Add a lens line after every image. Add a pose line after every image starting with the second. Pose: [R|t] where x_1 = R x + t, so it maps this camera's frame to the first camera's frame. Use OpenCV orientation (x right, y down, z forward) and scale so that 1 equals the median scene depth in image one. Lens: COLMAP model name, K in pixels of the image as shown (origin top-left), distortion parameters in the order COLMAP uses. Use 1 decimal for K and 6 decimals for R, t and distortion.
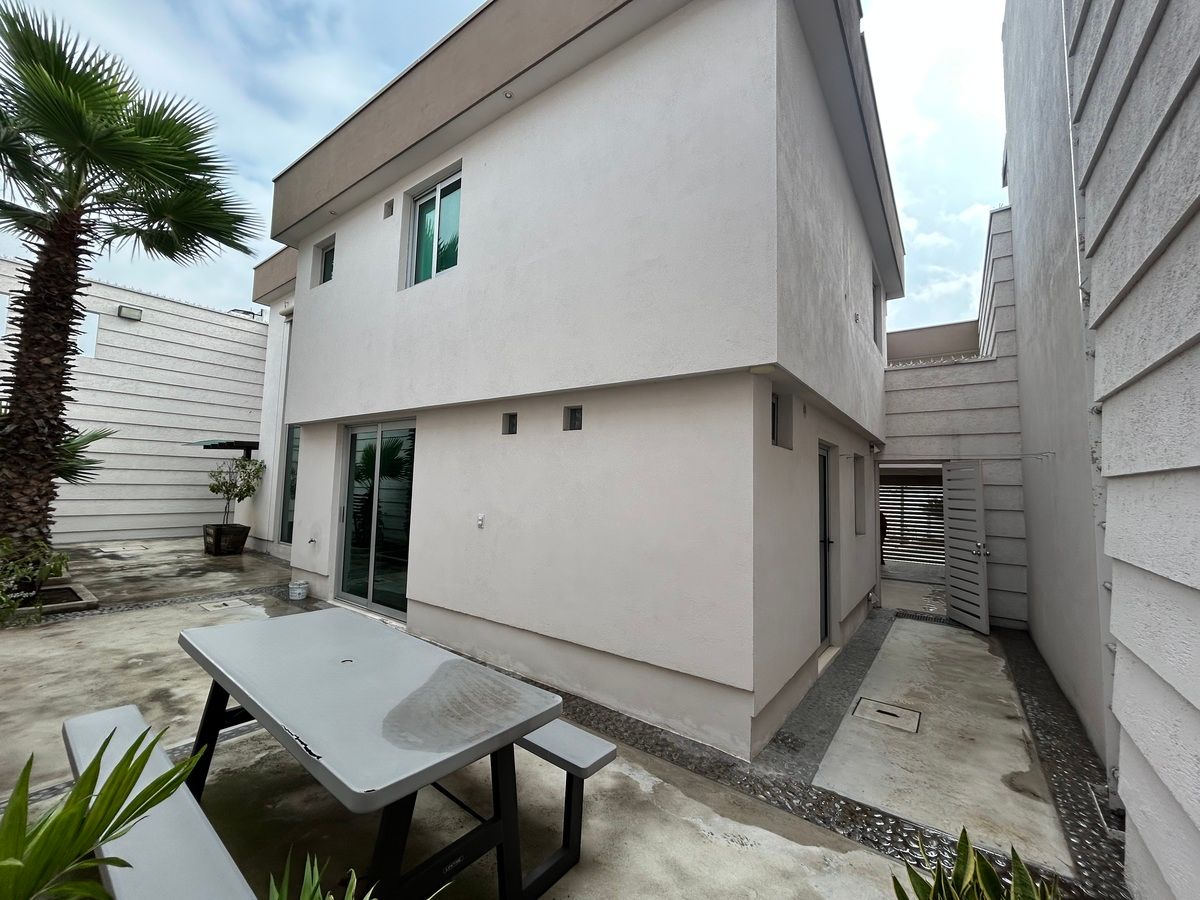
lens RADIAL K [[483.0, 0, 596.7], [0, 483.0, 450.8], [0, 0, 1]] dist [0.024226, 0.000032]
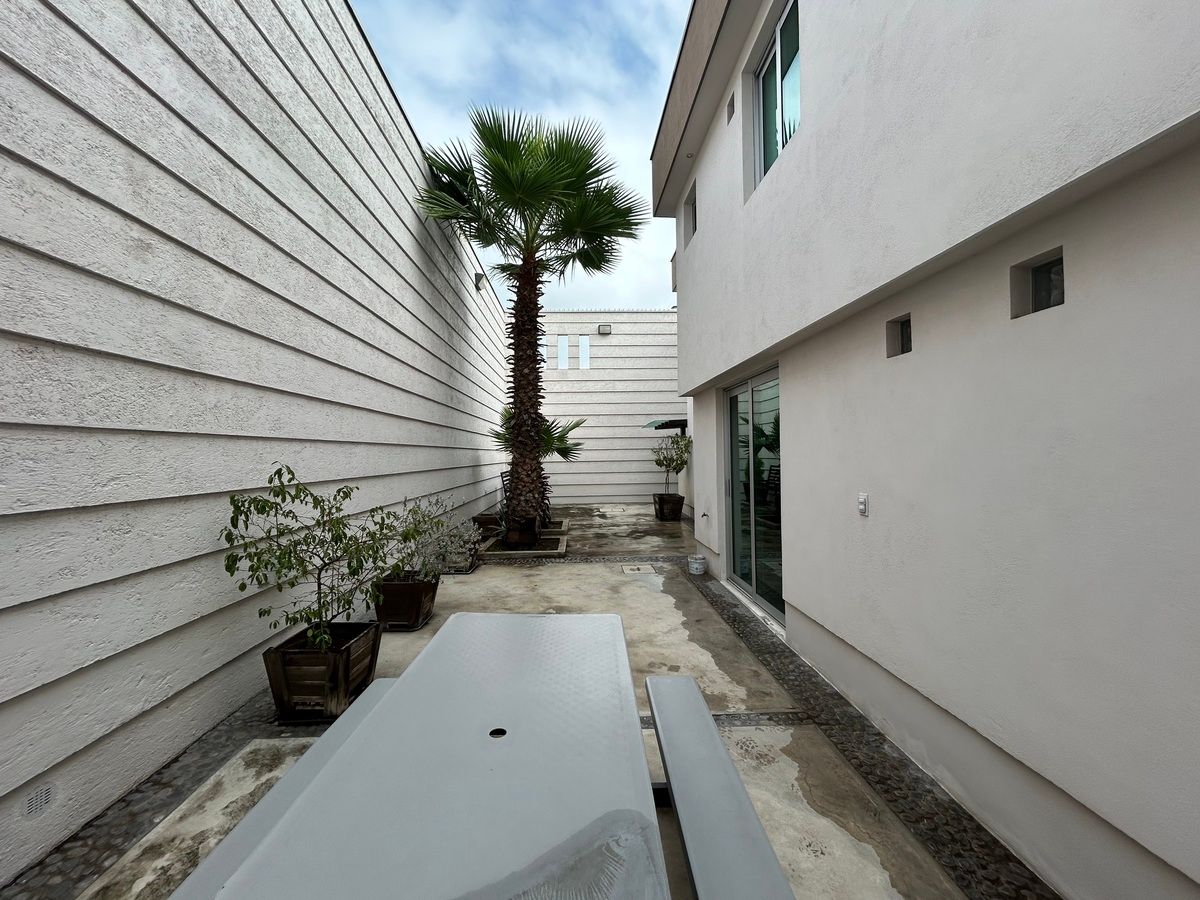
lens RADIAL K [[483.0, 0, 604.0], [0, 483.0, 446.7], [0, 0, 1]] dist [0.024226, 0.000032]
pose [[0.636684, -0.049838, -0.769513, 0.025126], [0.088058, 0.996080, 0.008346, 0.027291], [0.766081, -0.073075, 0.638577, 0.260335]]
